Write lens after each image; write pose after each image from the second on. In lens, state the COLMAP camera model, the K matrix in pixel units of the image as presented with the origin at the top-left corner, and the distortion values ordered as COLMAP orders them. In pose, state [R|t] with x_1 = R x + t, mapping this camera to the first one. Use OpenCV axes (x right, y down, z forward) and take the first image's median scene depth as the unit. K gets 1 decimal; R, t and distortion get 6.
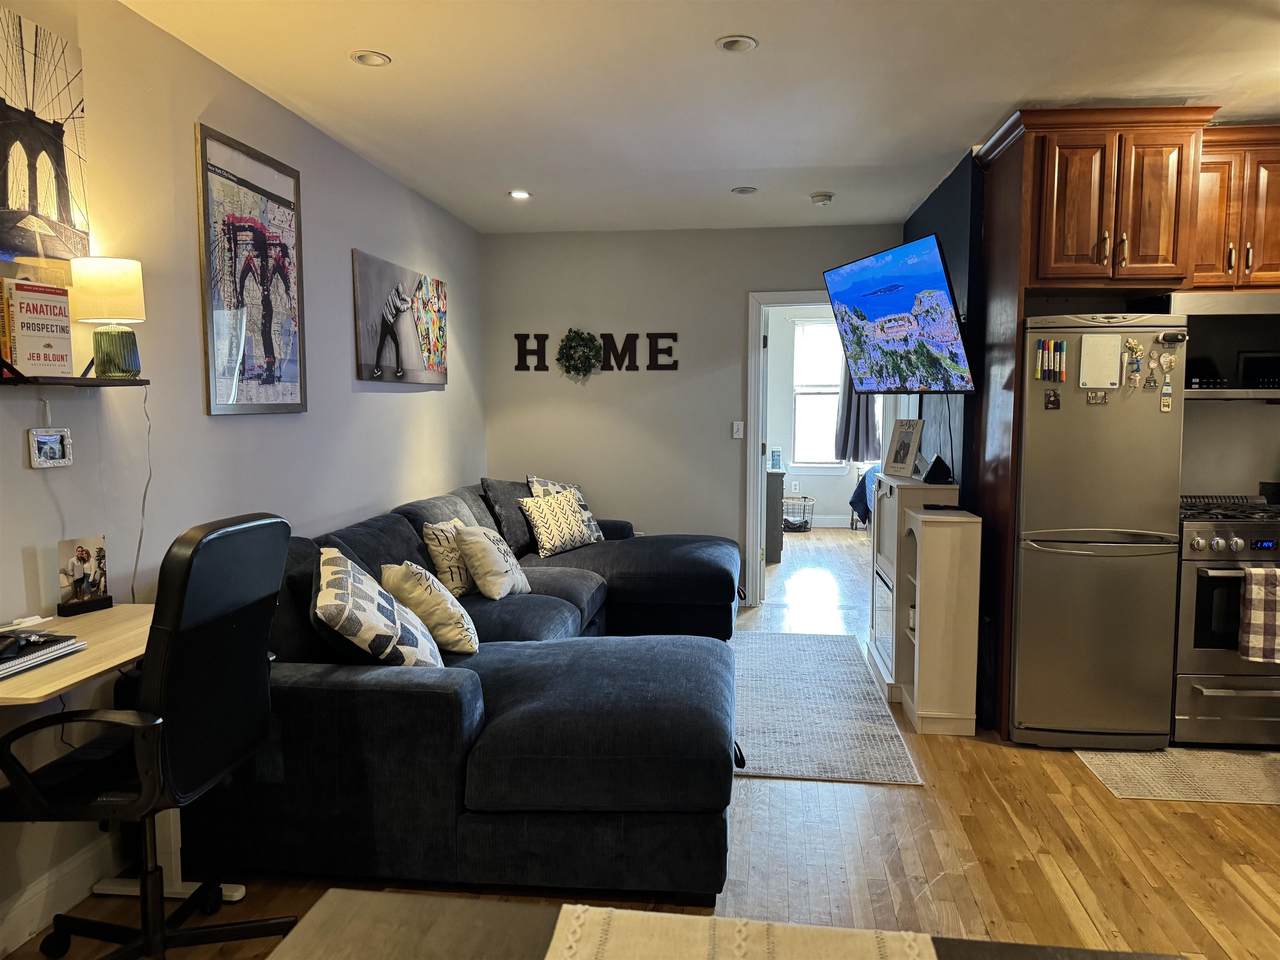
lens RADIAL K [[888.6, 0, 640.0], [0, 888.6, 480.0], [0, 0, 1]] dist [-0.000146, -0.000317]
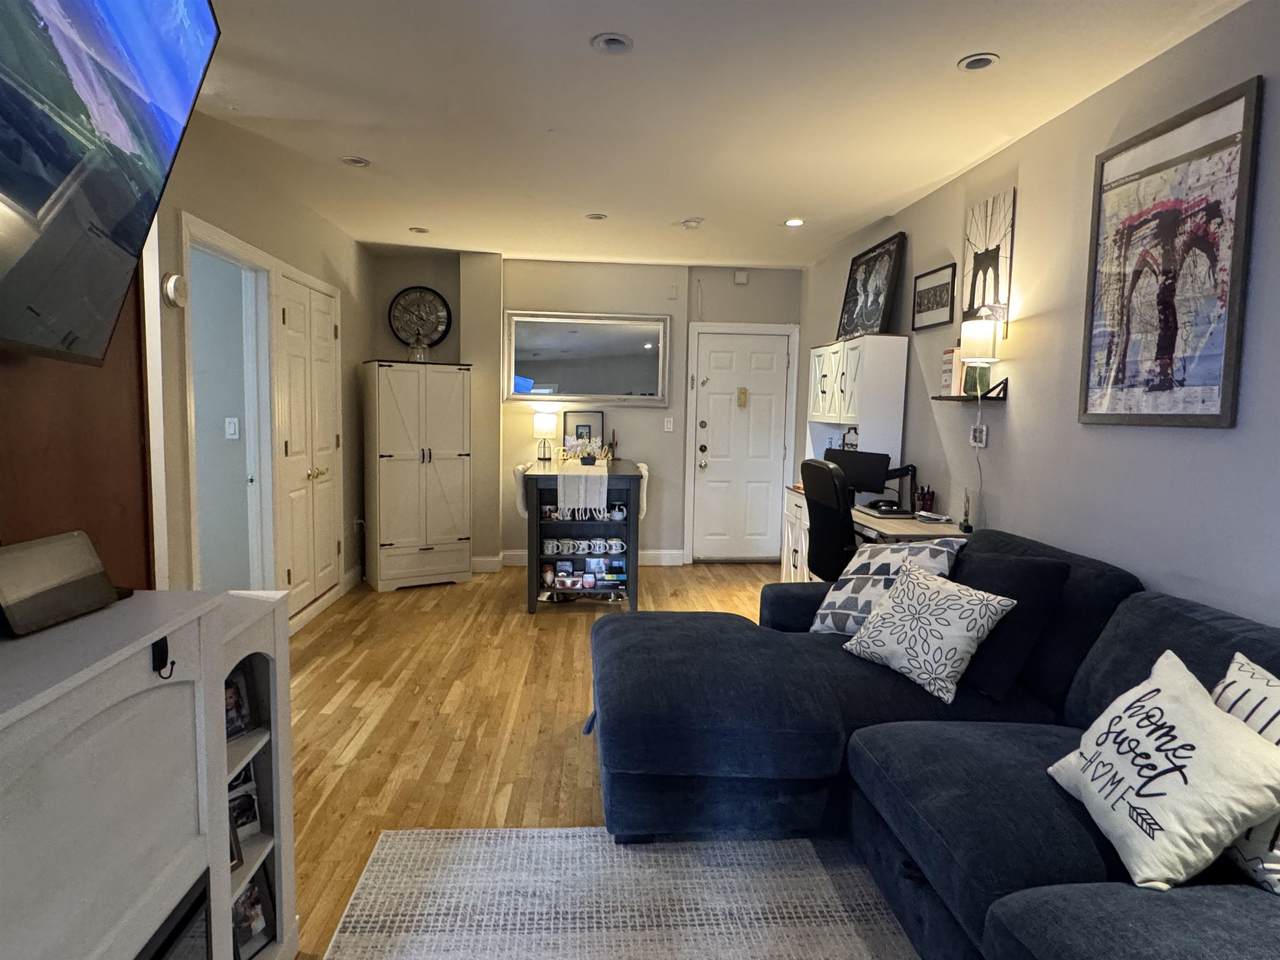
lens RADIAL K [[753.9, 0, 636.0], [0, 753.9, 473.4], [0, 0, 1]] dist [-0.000534, 0.000851]
pose [[-0.979852, -0.003774, -0.199690, 0.220966], [-0.038832, 0.984341, 0.171943, -0.140639], [0.195915, 0.176233, -0.964655, 1.682316]]
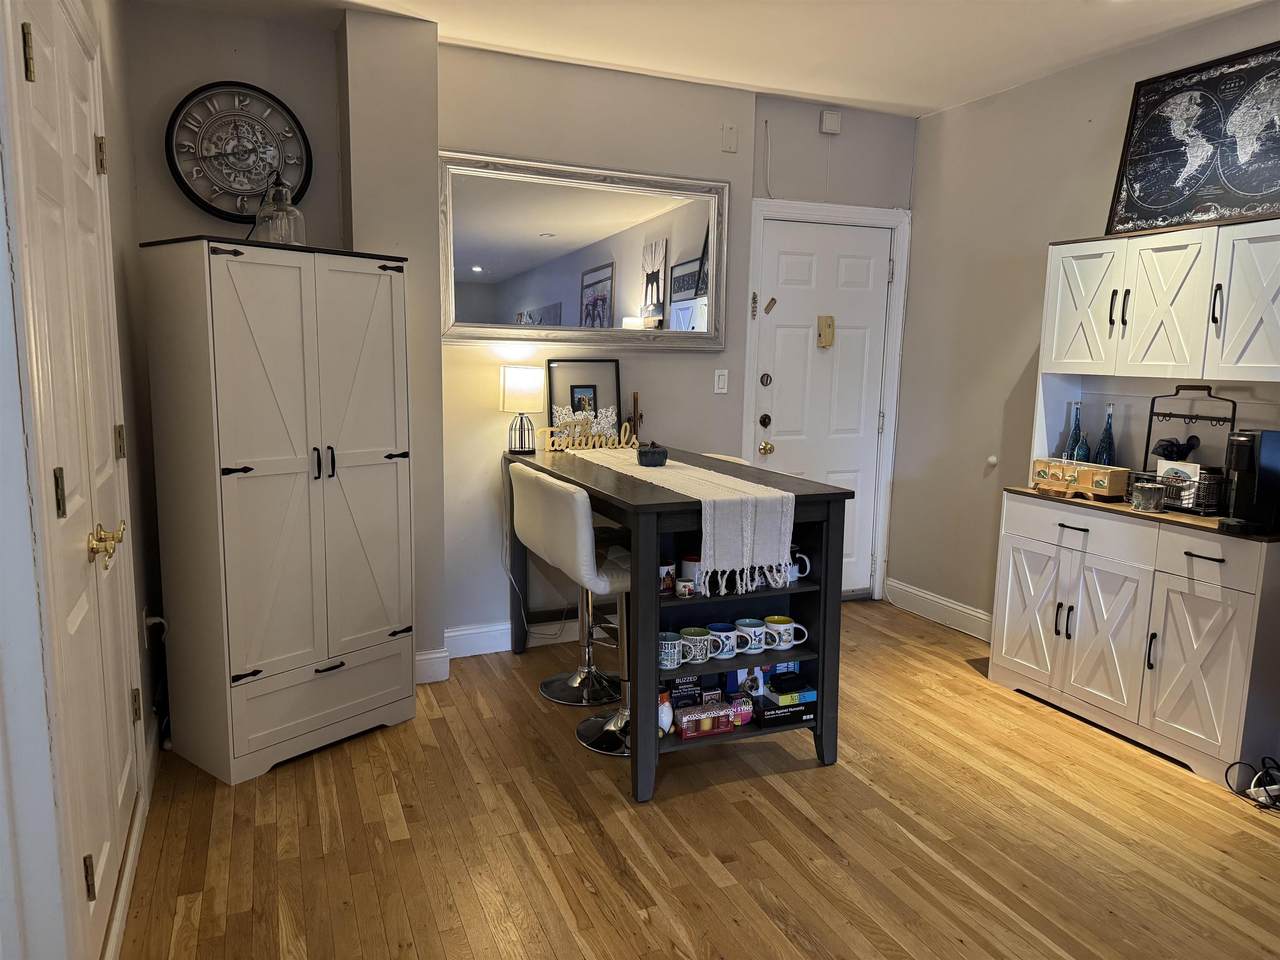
lens RADIAL K [[893.1, 0, 640.0], [0, 893.1, 480.0], [0, 0, 1]] dist [0.096695, -0.138433]
pose [[-0.857671, 0.057972, -0.510920, 0.537973], [-0.061698, 0.974843, 0.214183, -0.065399], [0.510484, 0.215221, -0.832518, 0.857117]]
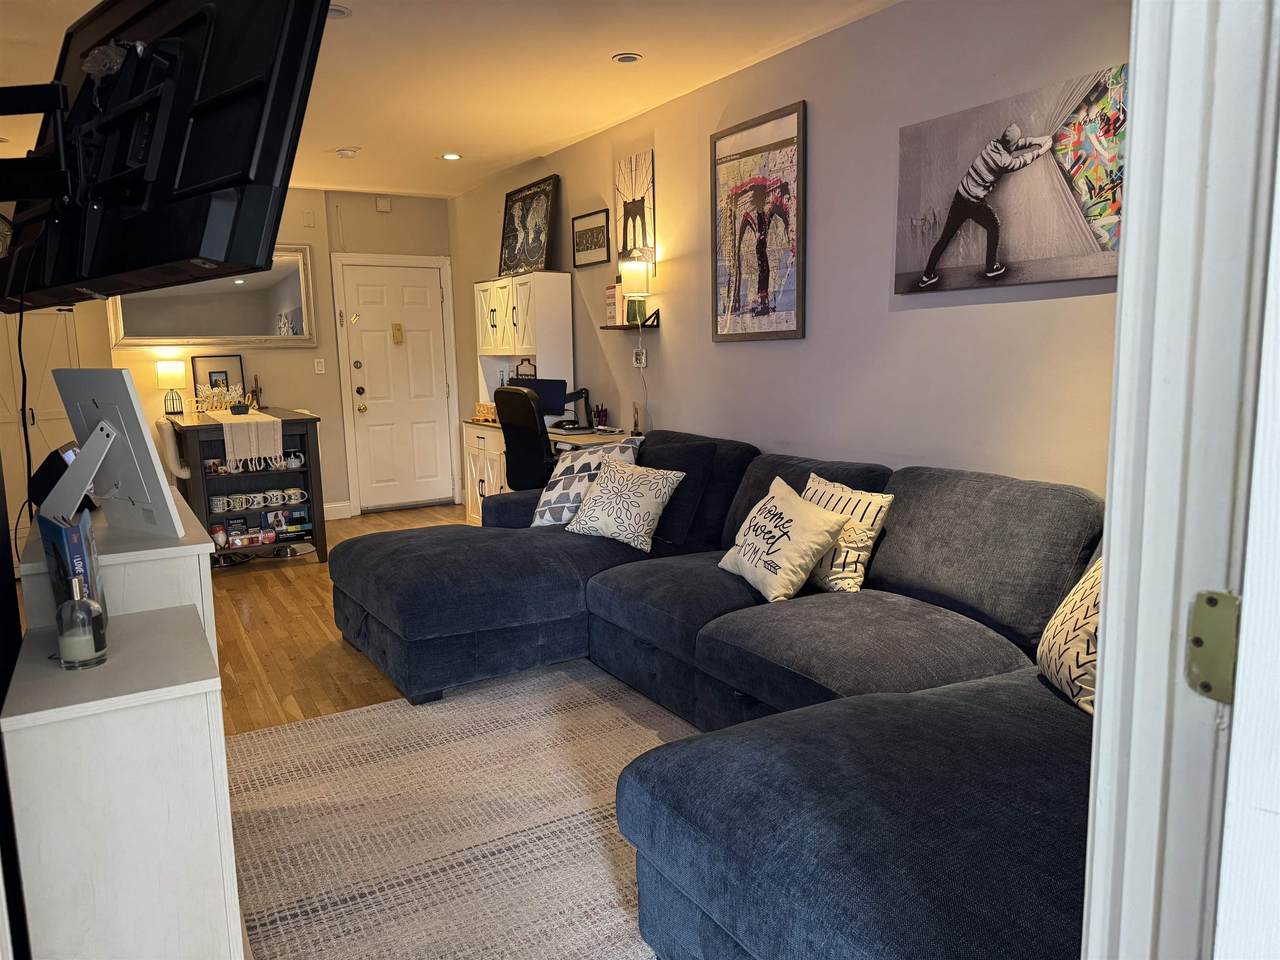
lens RADIAL K [[892.9, 0, 635.7], [0, 892.9, 476.7], [0, 0, 1]] dist [0.168626, -0.330668]
pose [[-0.785865, 0.104319, -0.609535, 0.502316], [-0.031769, 0.977557, 0.208263, -0.149195], [0.617581, 0.183031, -0.764914, 1.953201]]
